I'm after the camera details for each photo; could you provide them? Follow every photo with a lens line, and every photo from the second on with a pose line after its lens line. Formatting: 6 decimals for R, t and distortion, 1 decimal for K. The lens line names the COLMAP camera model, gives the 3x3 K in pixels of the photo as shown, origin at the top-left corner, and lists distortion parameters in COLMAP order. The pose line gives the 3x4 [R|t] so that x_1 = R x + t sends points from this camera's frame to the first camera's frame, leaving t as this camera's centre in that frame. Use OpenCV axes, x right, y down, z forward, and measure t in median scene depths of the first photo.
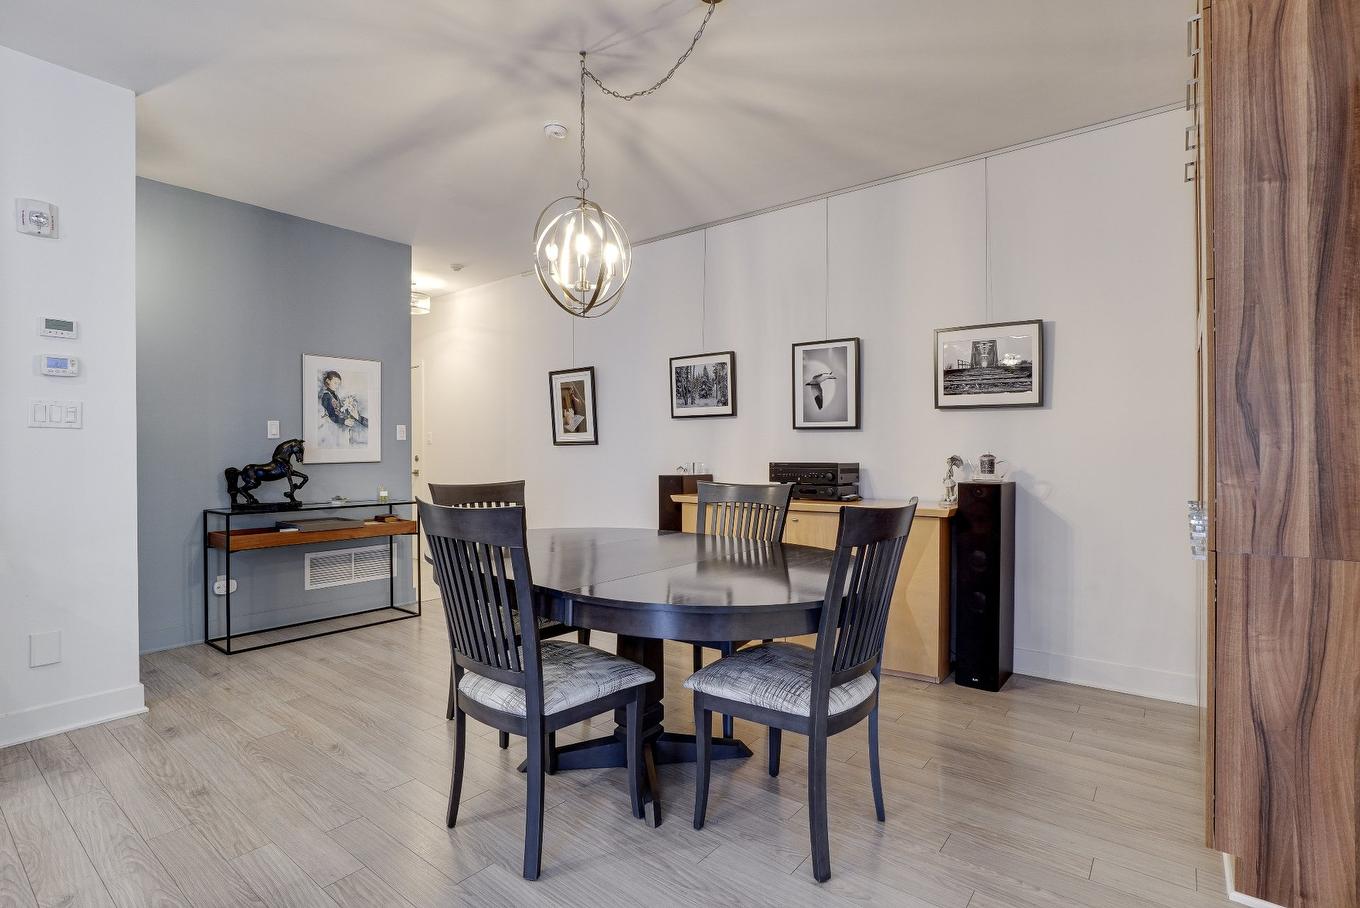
lens RADIAL K [[694.3, 0, 678.6], [0, 694.3, 447.0], [0, 0, 1]] dist [0.024052, 0.000748]
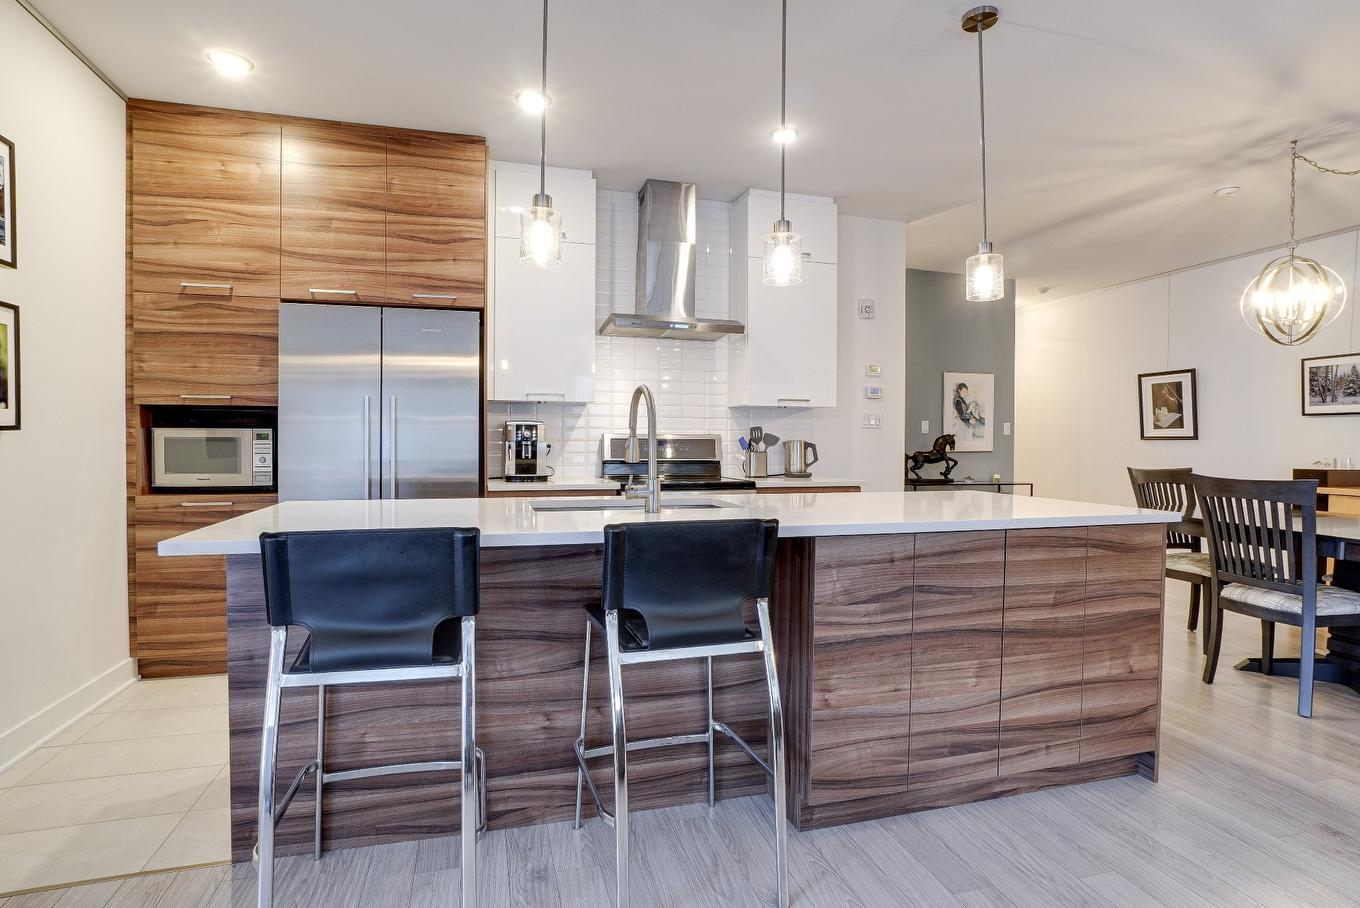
lens RADIAL K [[674.4, 0, 680.0], [0, 674.4, 454.0], [0, 0, 1]] dist [-0.053867, 0.029780]
pose [[0.799762, 0.020938, -0.599952, -0.166887], [-0.007591, 0.999664, 0.024768, -0.000564], [0.600269, -0.015254, 0.799653, -0.375647]]
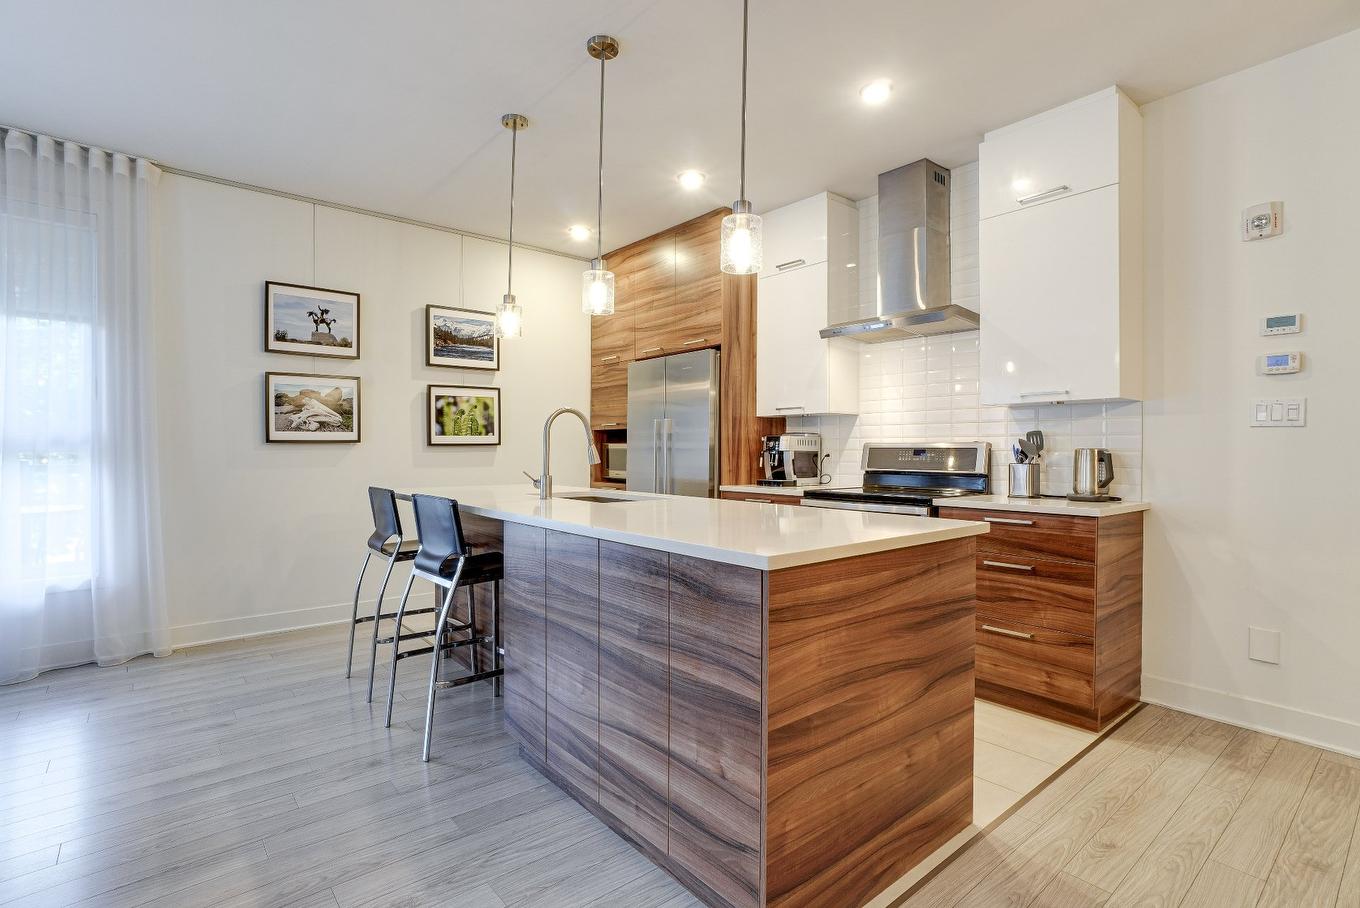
lens RADIAL K [[650.5, 0, 641.6], [0, 650.5, 453.5], [0, 0, 1]] dist [-0.048302, 0.025765]
pose [[-0.237841, 0.006405, -0.971283, 0.120722], [-0.001658, 0.999974, 0.007000, 0.003551], [0.971303, 0.003275, -0.237824, 0.217514]]
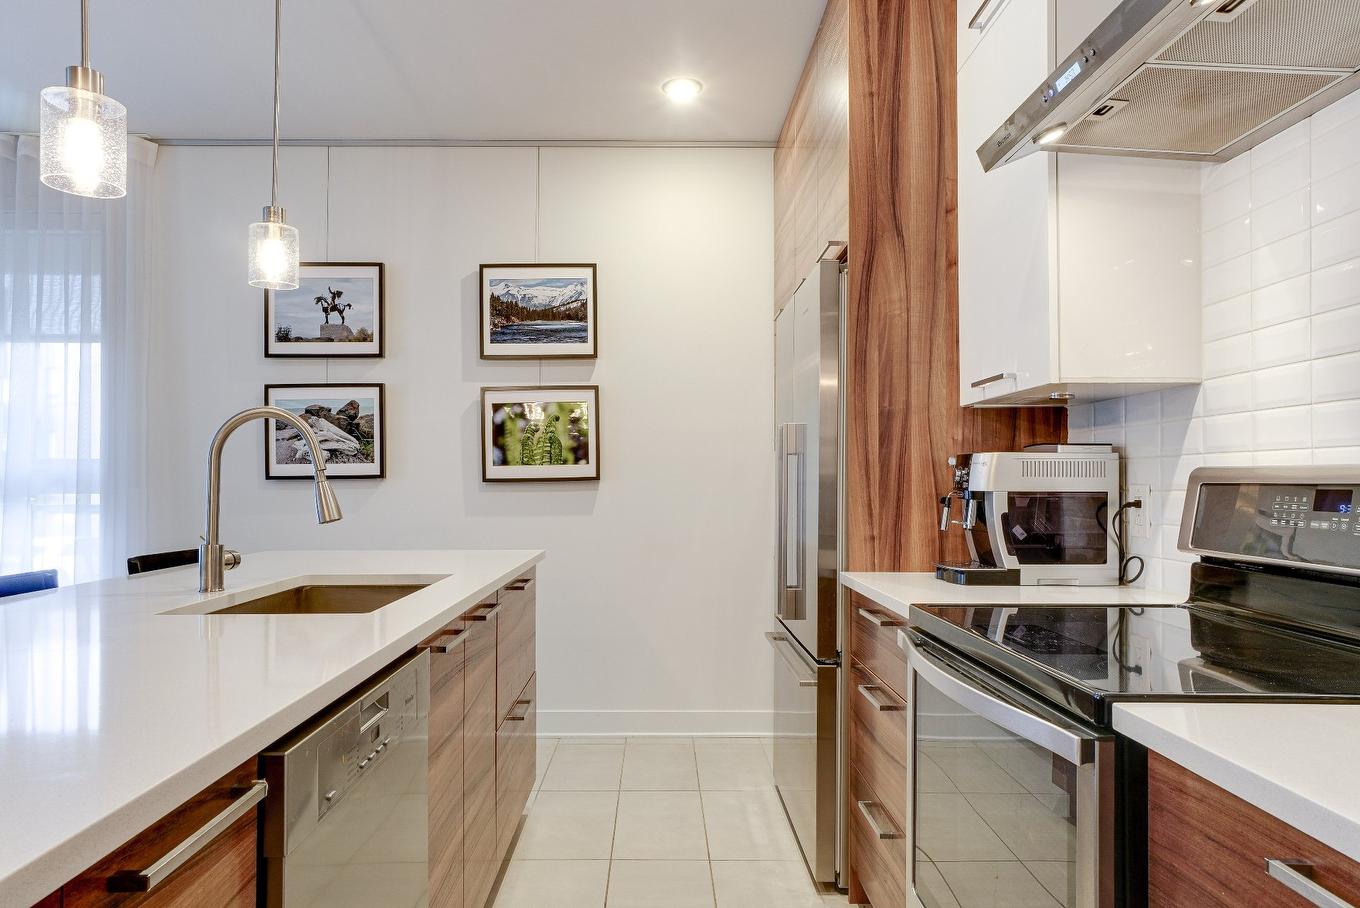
lens RADIAL K [[856.0, 0, 677.7], [0, 856.0, 475.5], [0, 0, 1]] dist [-0.003172, 0.000093]
pose [[-0.777363, -0.000690, -0.629052, -0.396769], [0.004944, 0.999962, -0.007207, -0.000271], [0.629033, -0.008712, -0.777330, 0.454606]]
